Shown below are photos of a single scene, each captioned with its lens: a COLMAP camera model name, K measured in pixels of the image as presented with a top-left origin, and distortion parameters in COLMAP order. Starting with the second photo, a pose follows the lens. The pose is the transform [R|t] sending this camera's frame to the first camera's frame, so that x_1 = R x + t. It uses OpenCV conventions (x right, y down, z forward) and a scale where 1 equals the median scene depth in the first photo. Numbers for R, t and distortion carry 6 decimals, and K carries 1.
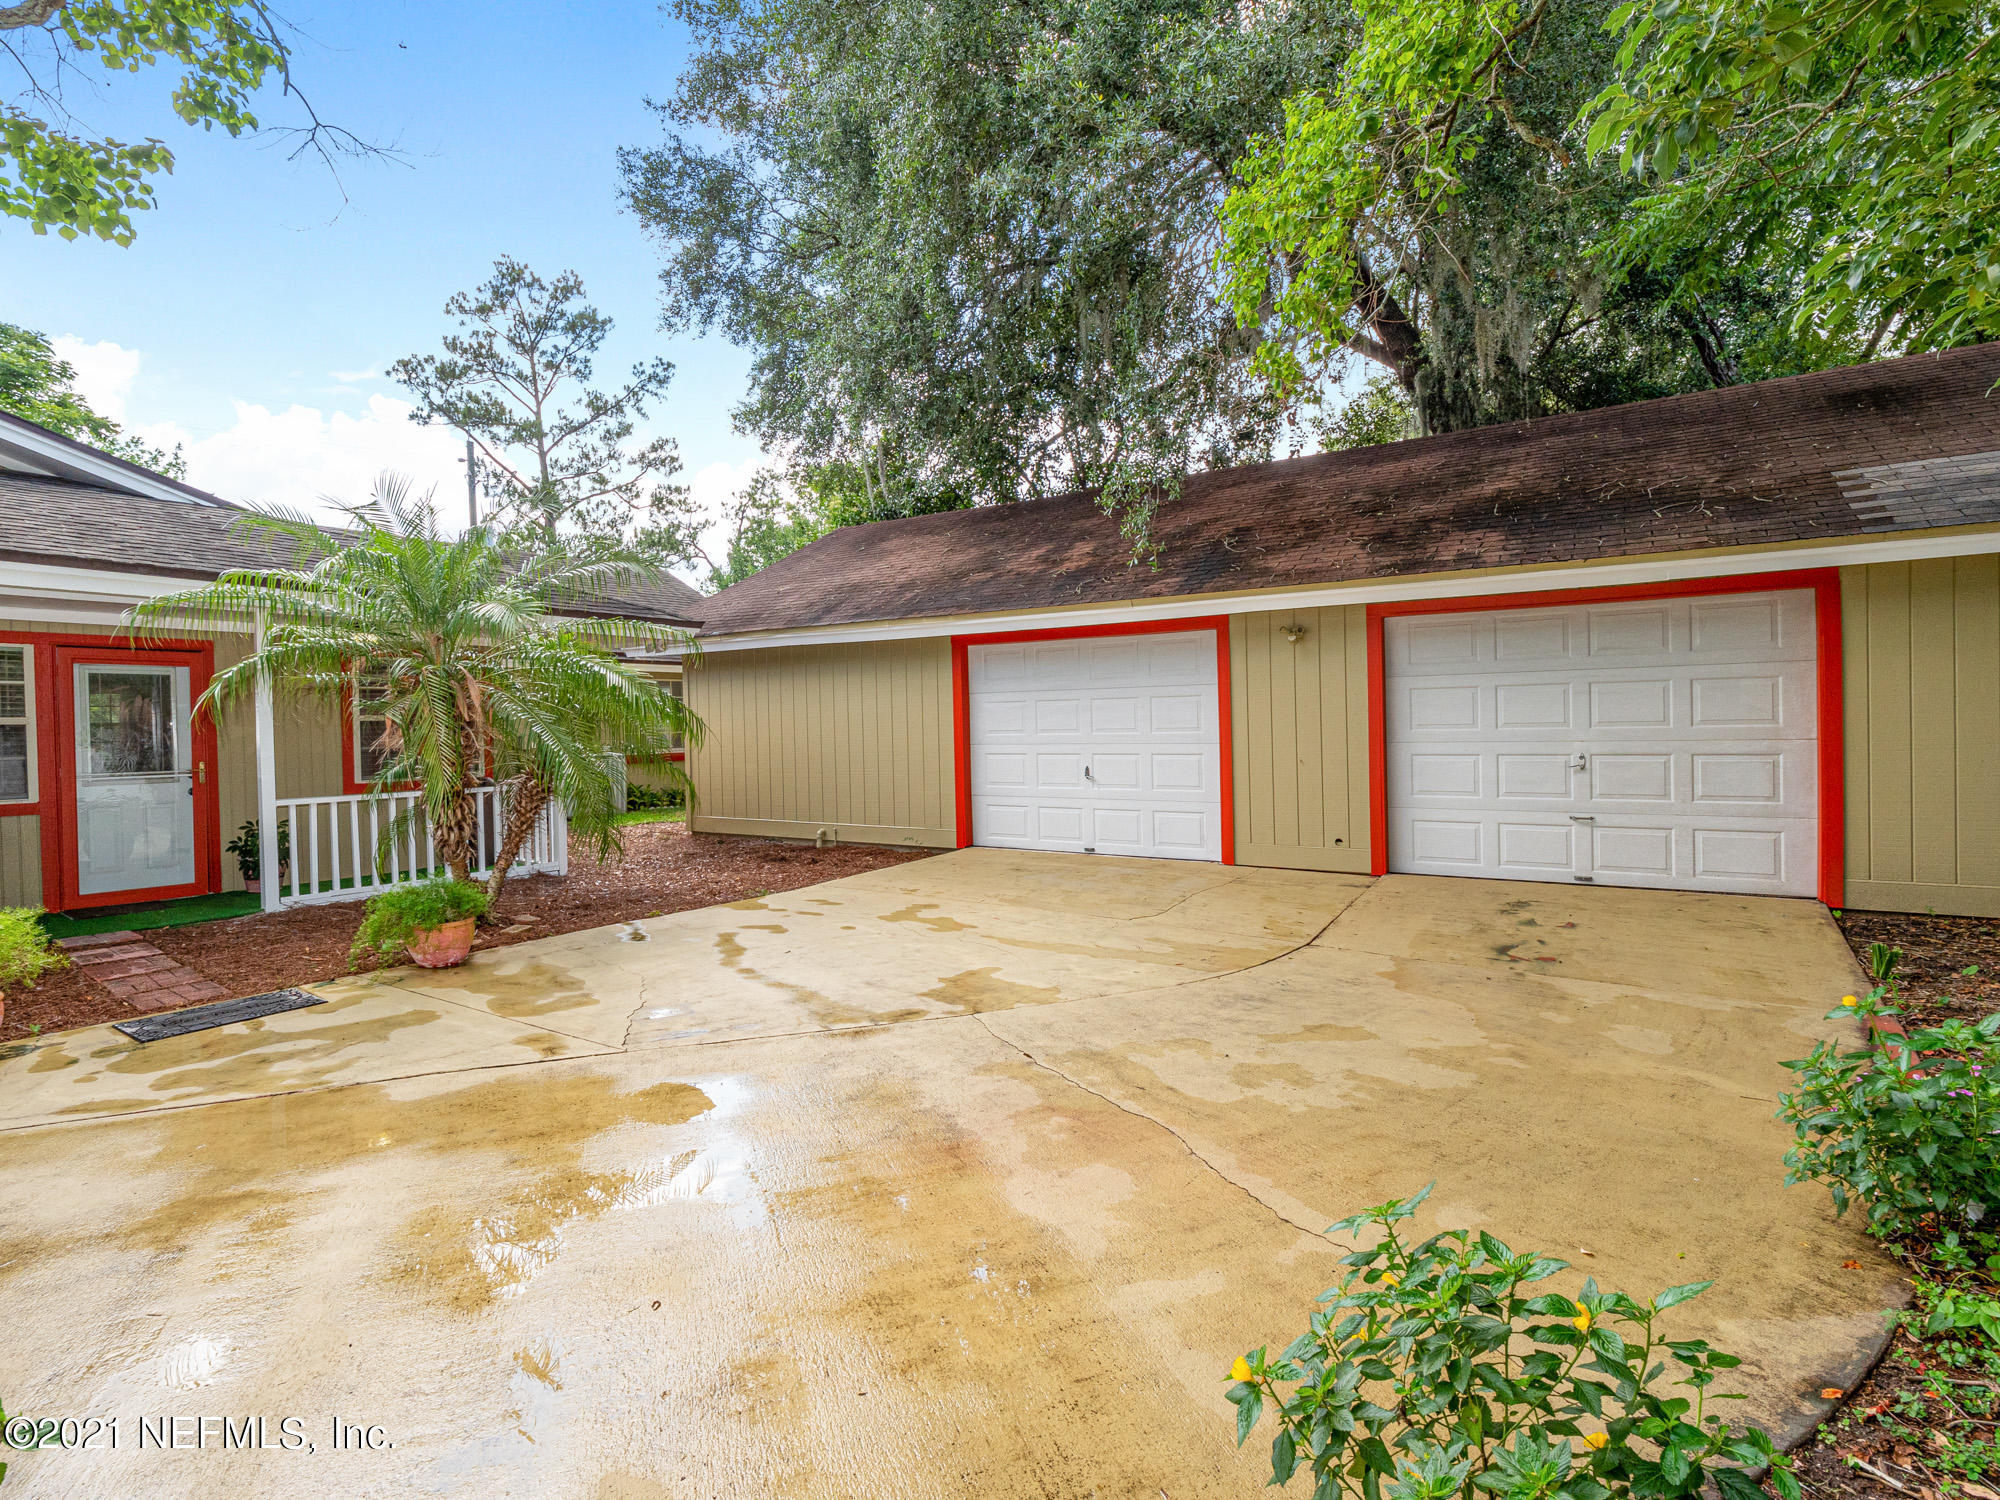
lens RADIAL K [[931.4, 0, 996.7], [0, 931.4, 737.7], [0, 0, 1]] dist [0.002115, 0.000333]
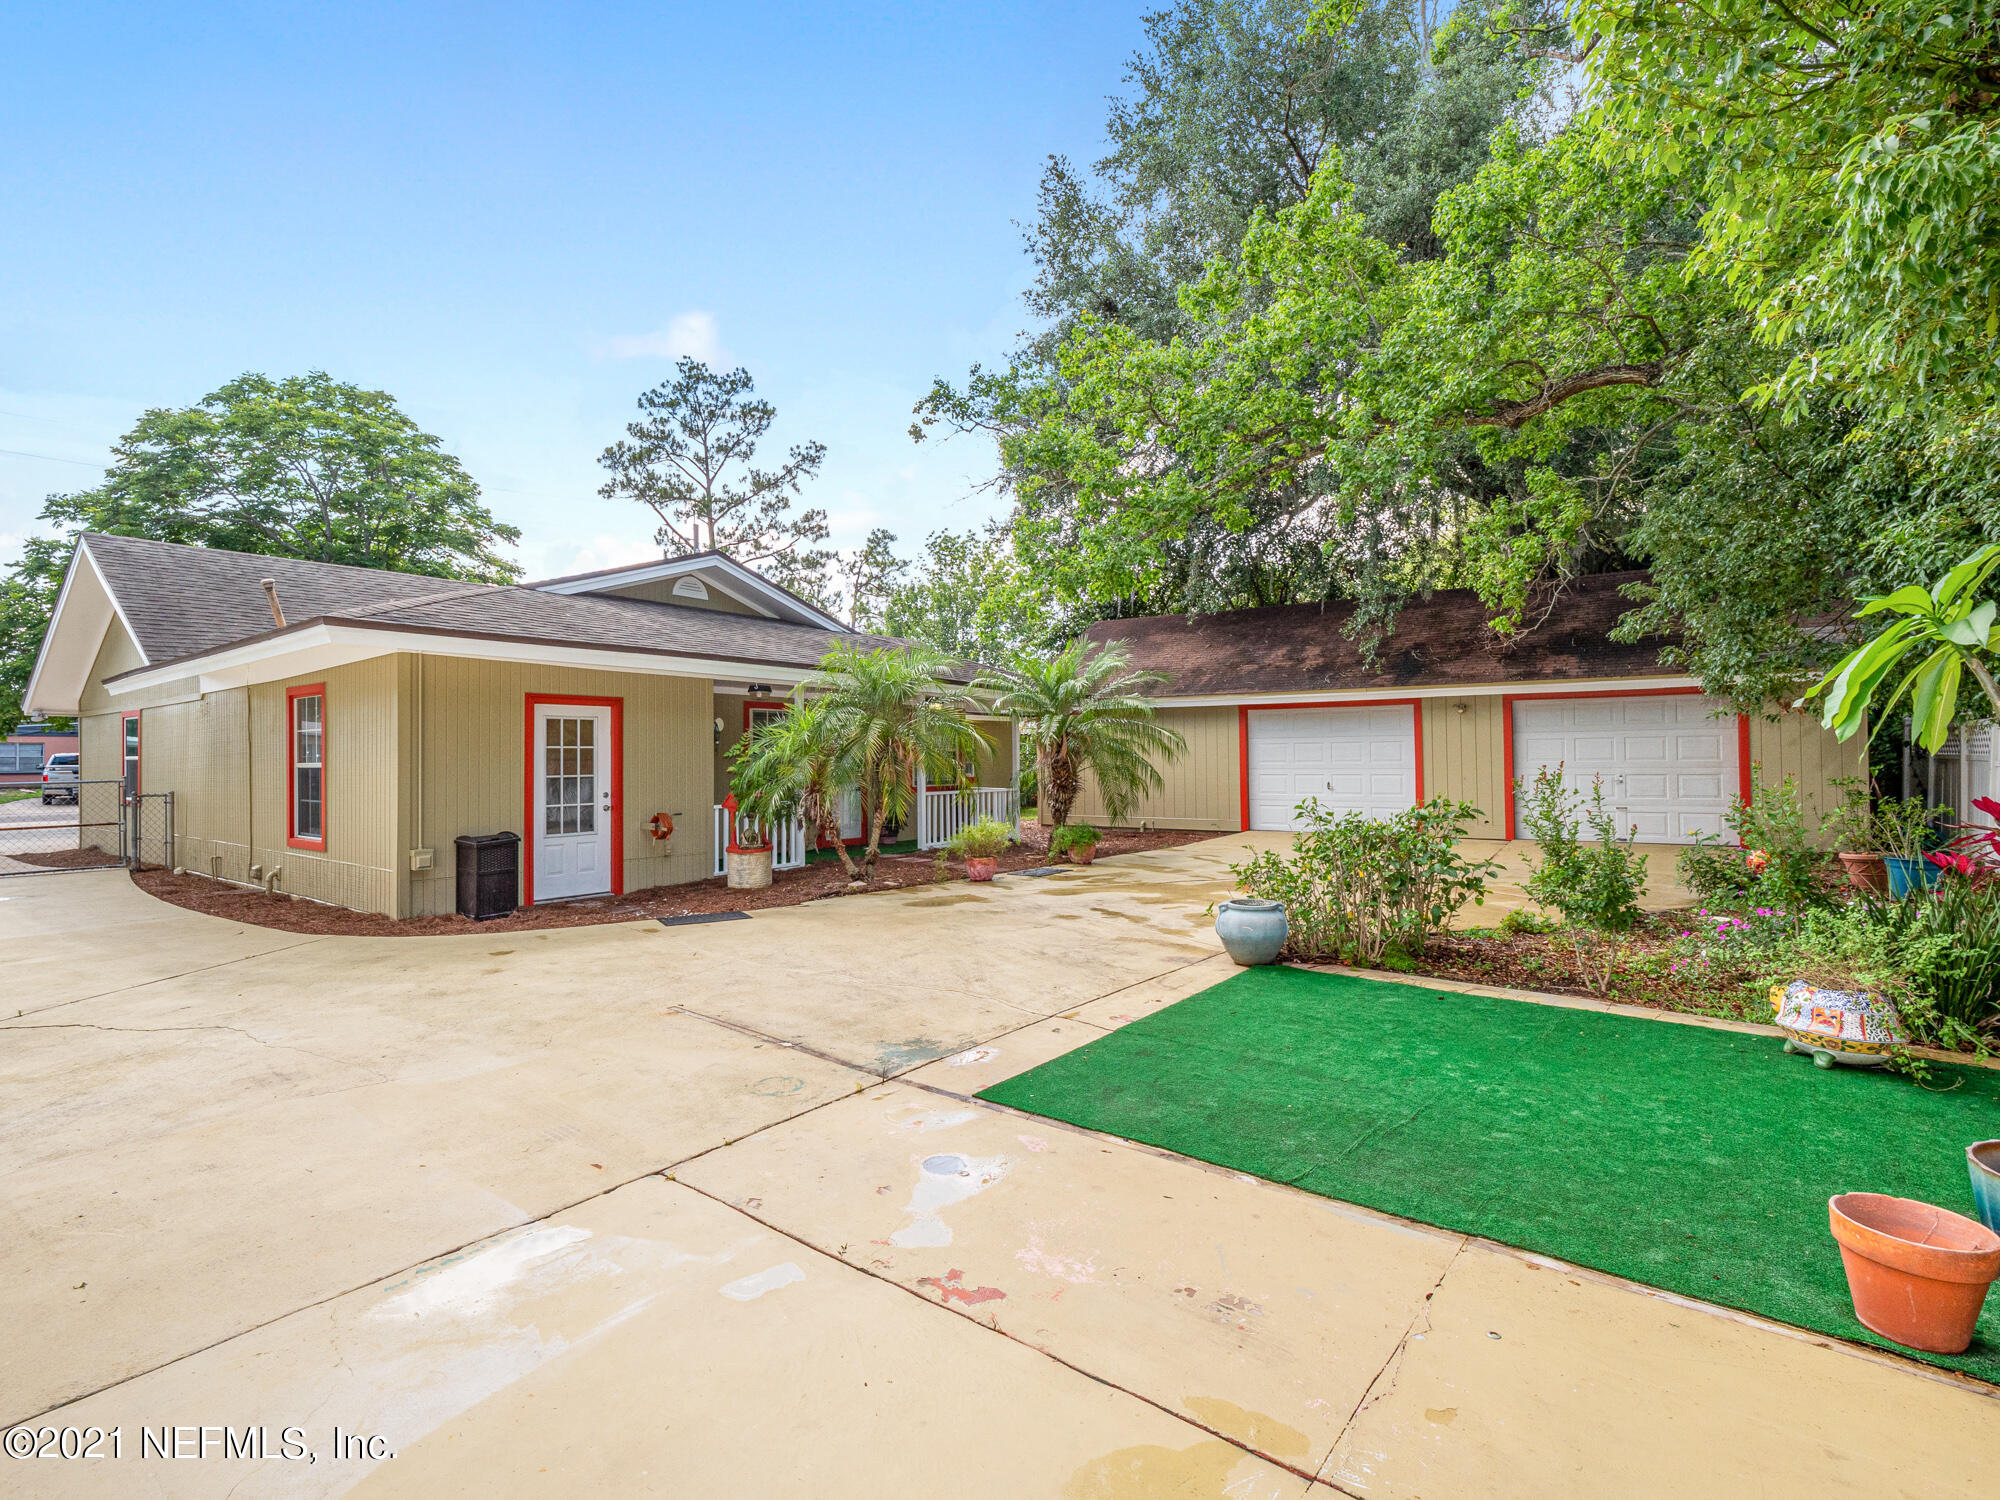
lens RADIAL K [[942.3, 0, 1003.0], [0, 942.3, 755.1], [0, 0, 1]] dist [-0.001608, -0.000052]
pose [[0.999520, 0.007008, -0.030184, -0.091608], [-0.007675, 0.999728, -0.022034, 0.004704], [0.030021, 0.022255, 0.999301, -0.152822]]
